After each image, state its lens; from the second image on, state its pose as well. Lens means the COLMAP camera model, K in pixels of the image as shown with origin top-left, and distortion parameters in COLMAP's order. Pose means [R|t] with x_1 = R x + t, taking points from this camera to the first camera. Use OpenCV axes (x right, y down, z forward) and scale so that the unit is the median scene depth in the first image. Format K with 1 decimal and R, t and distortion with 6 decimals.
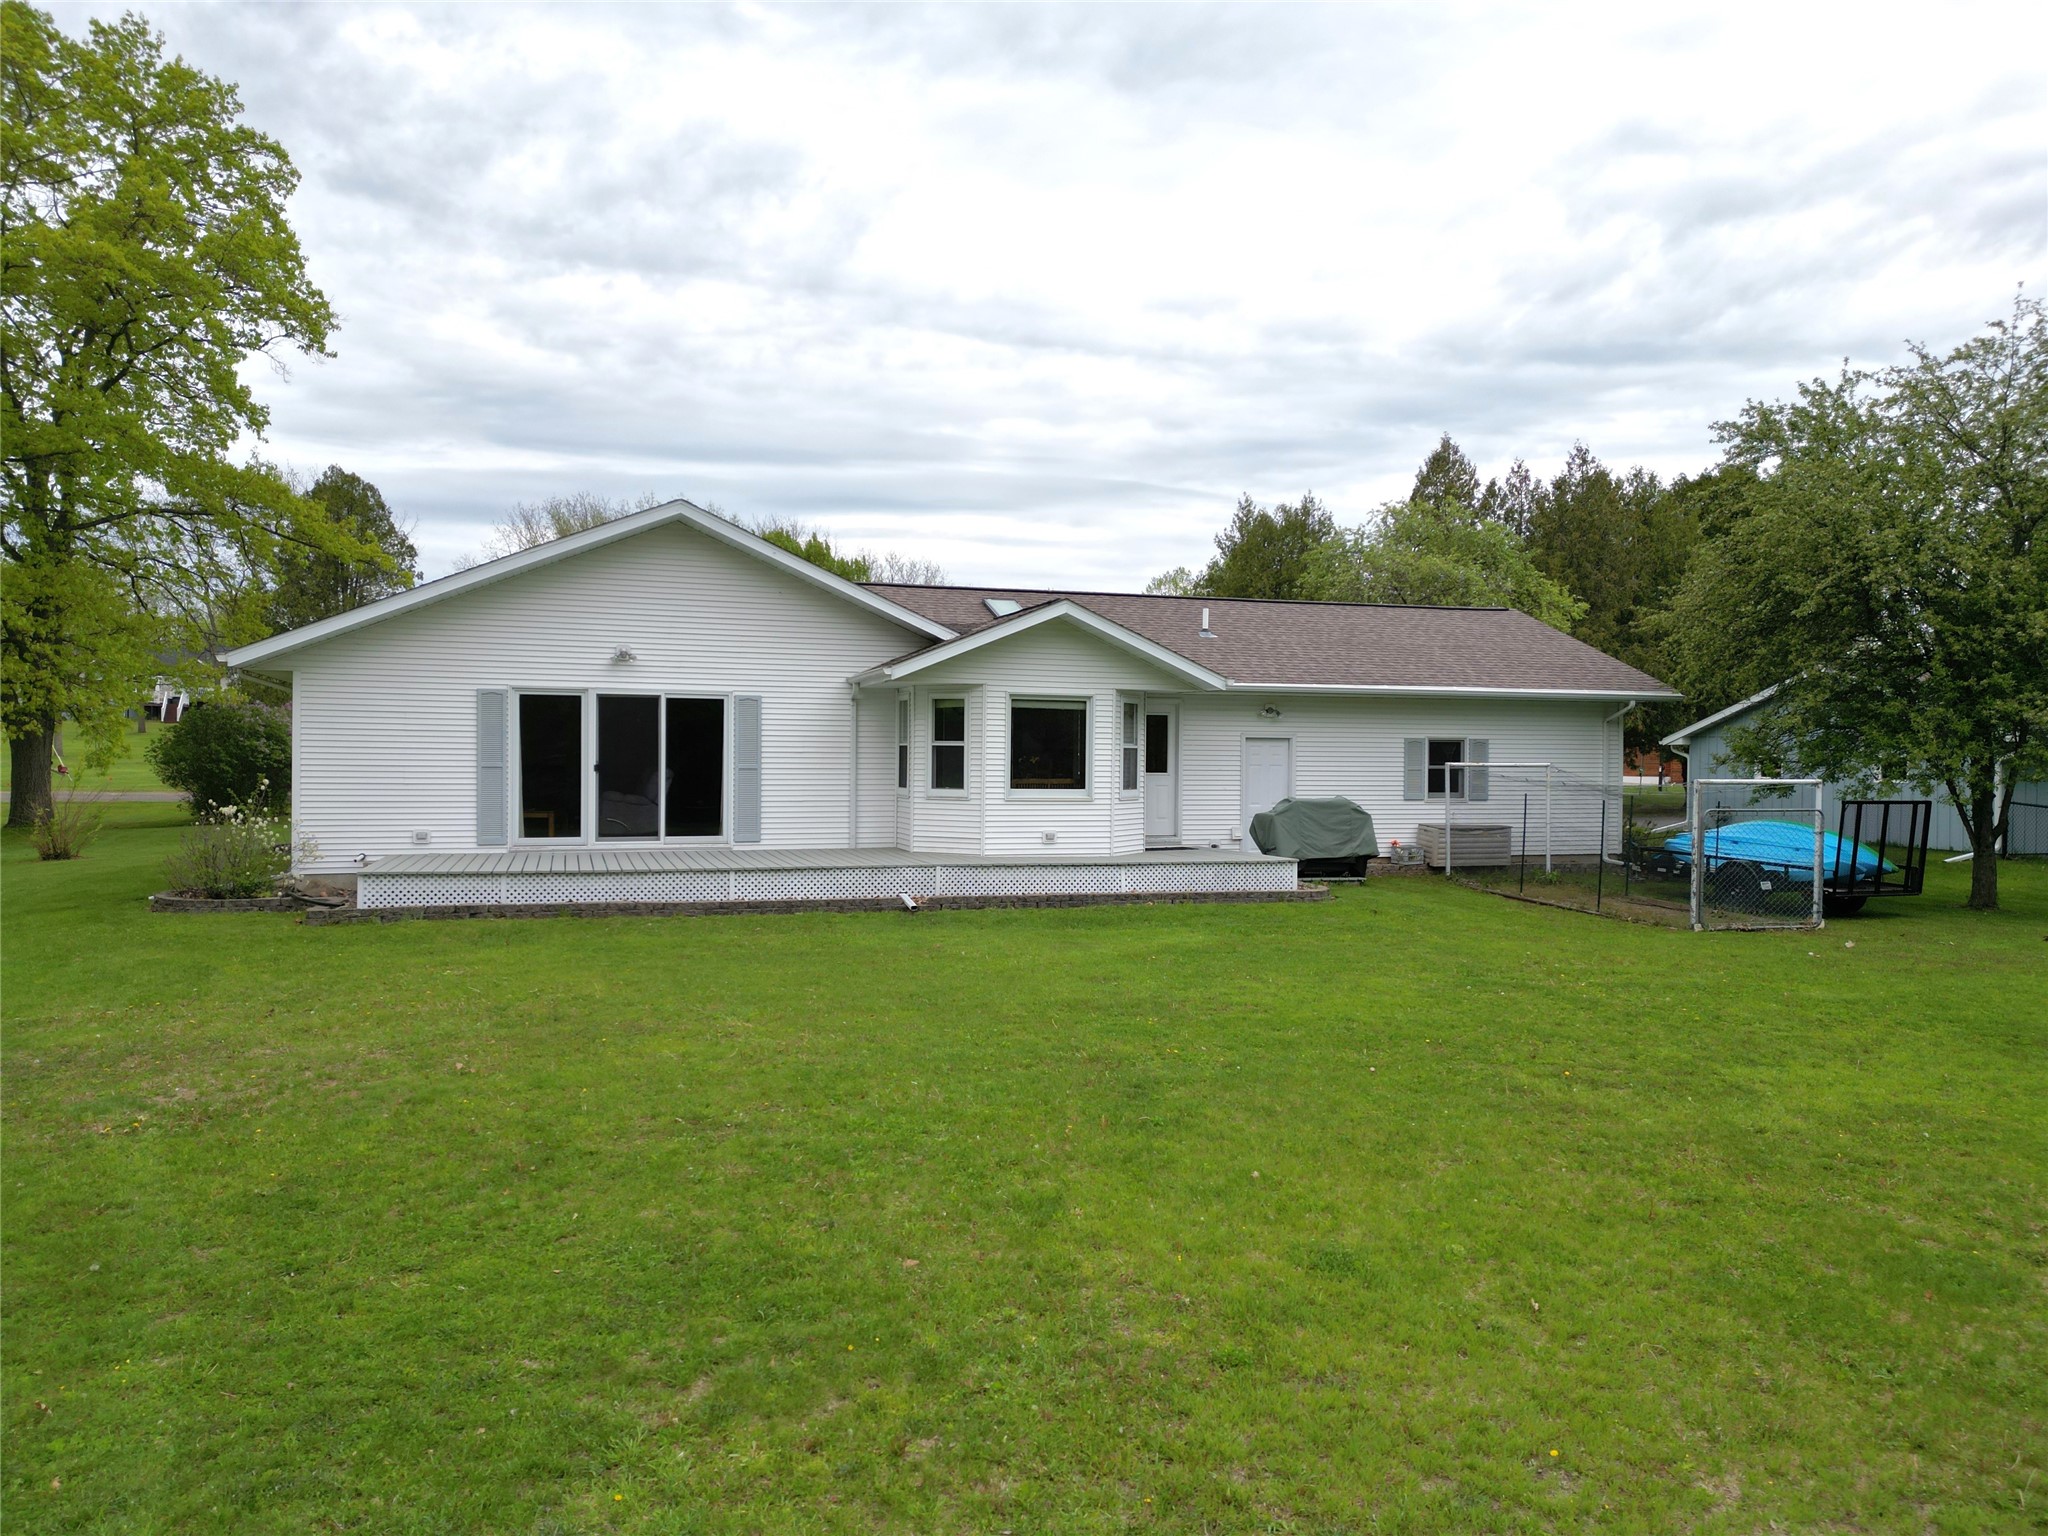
lens RADIAL K [[1424.1, 0, 1024.0], [0, 1424.1, 768.0], [0, 0, 1]] dist [0.085678, -0.088505]
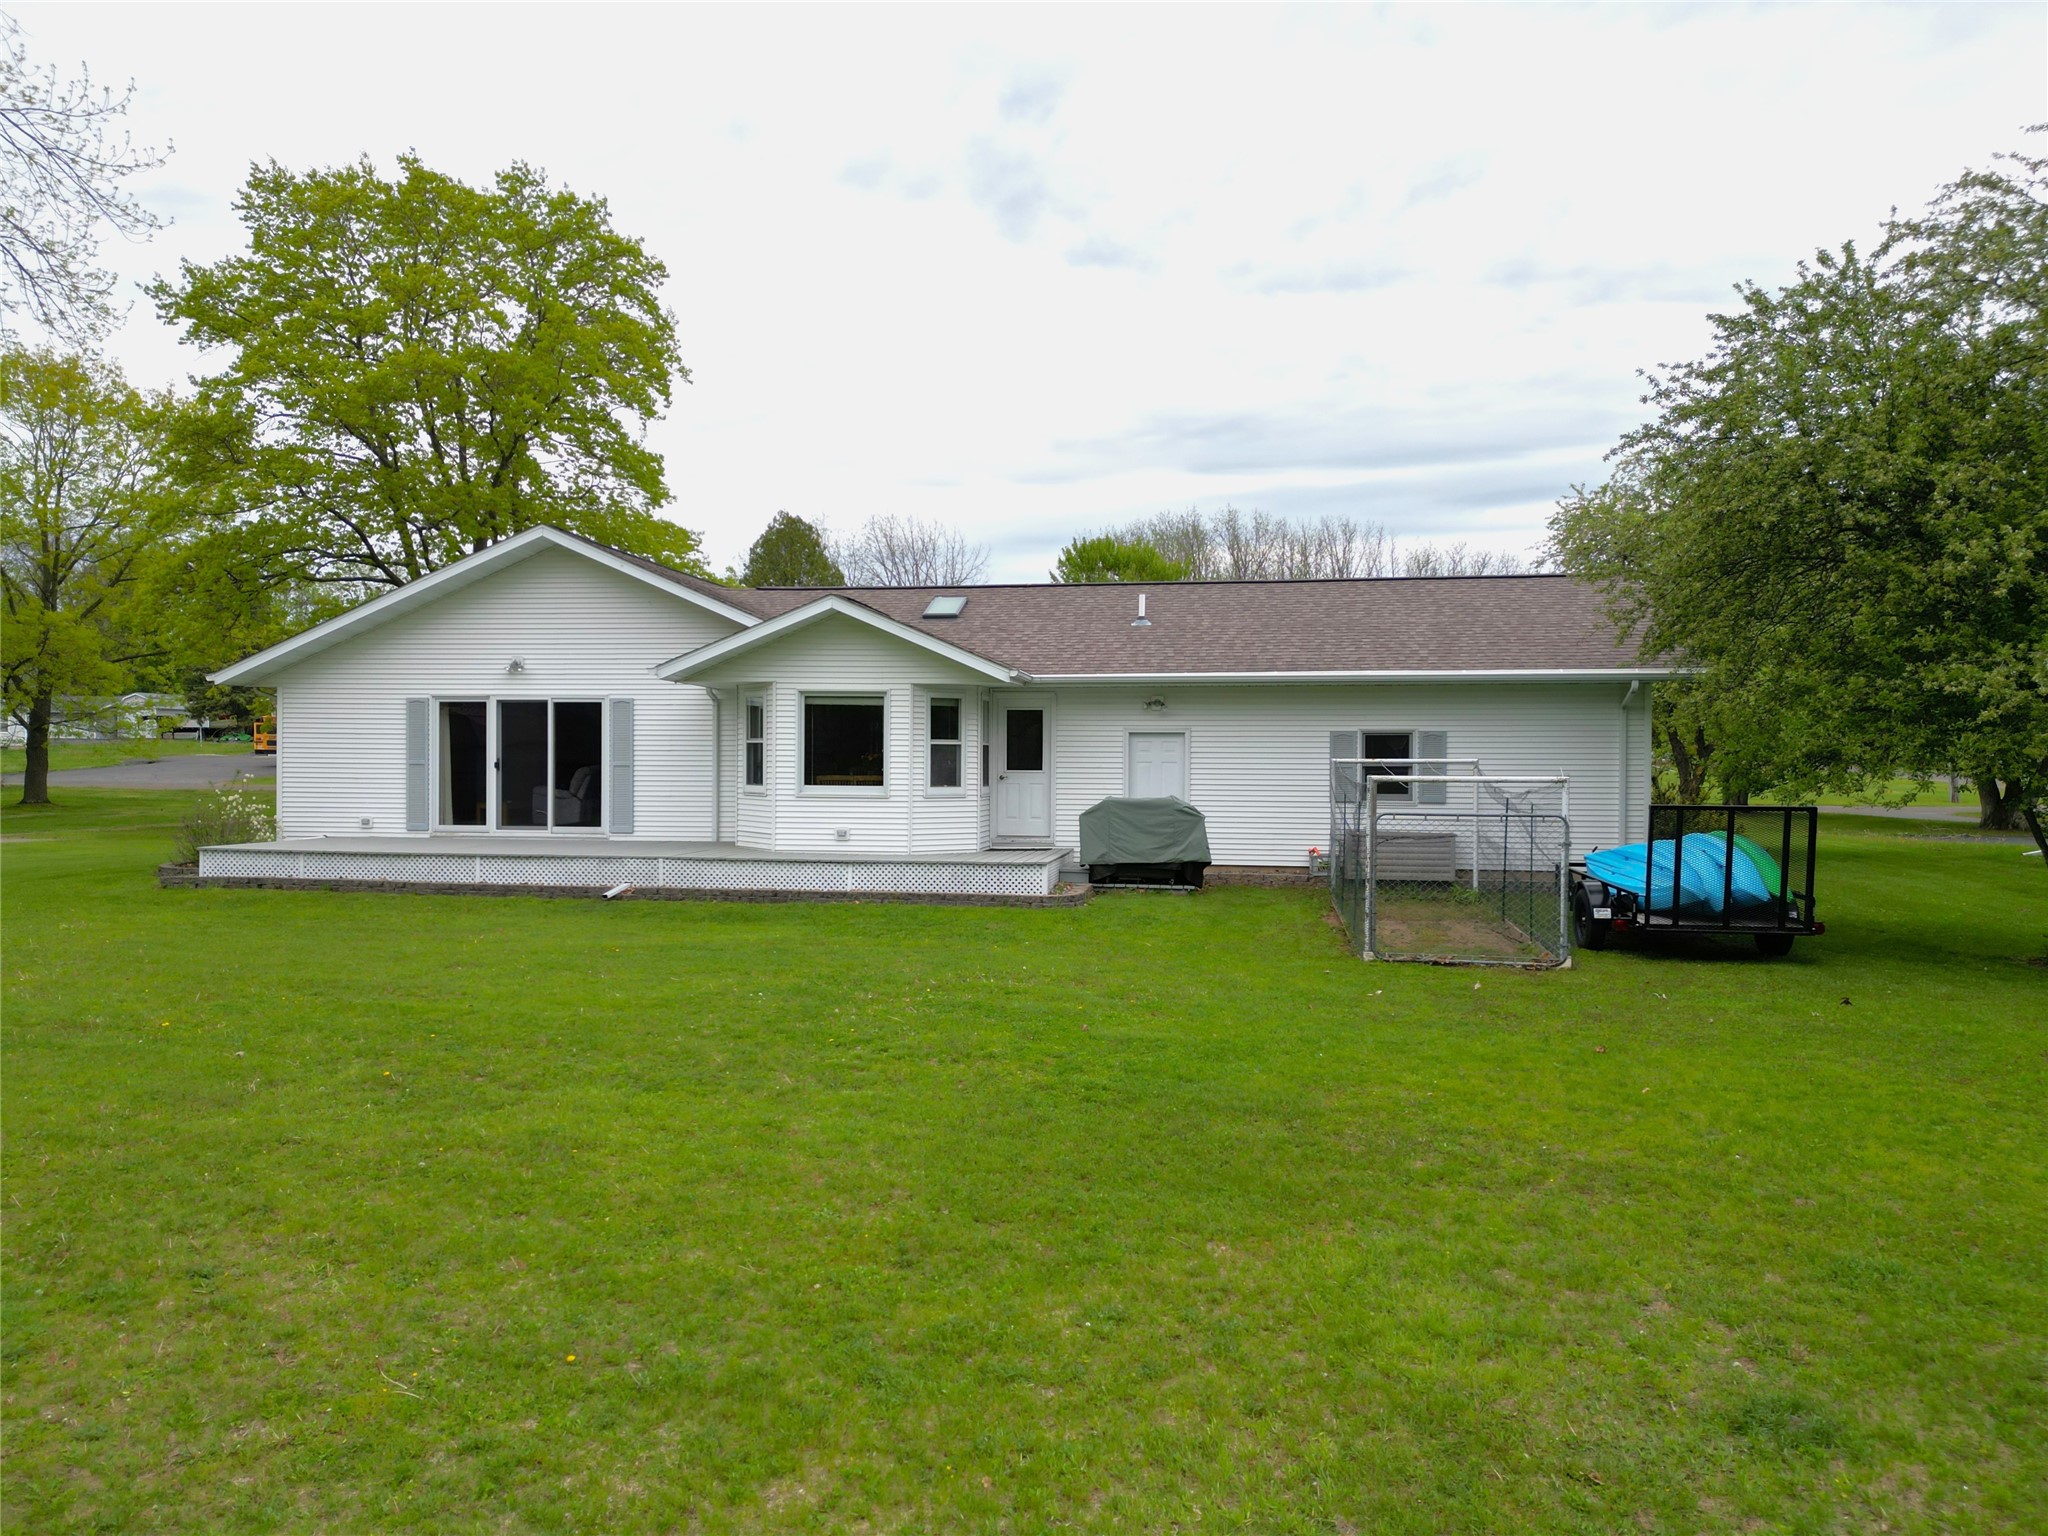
lens RADIAL K [[1424.1, 0, 1024.0], [0, 1424.1, 768.0], [0, 0, 1]] dist [0.085678, -0.088505]
pose [[0.895542, -0.000539, -0.444978, 0.572855], [-0.001009, 0.999994, -0.003242, 0.005546], [0.444977, 0.003353, 0.895536, 0.160882]]
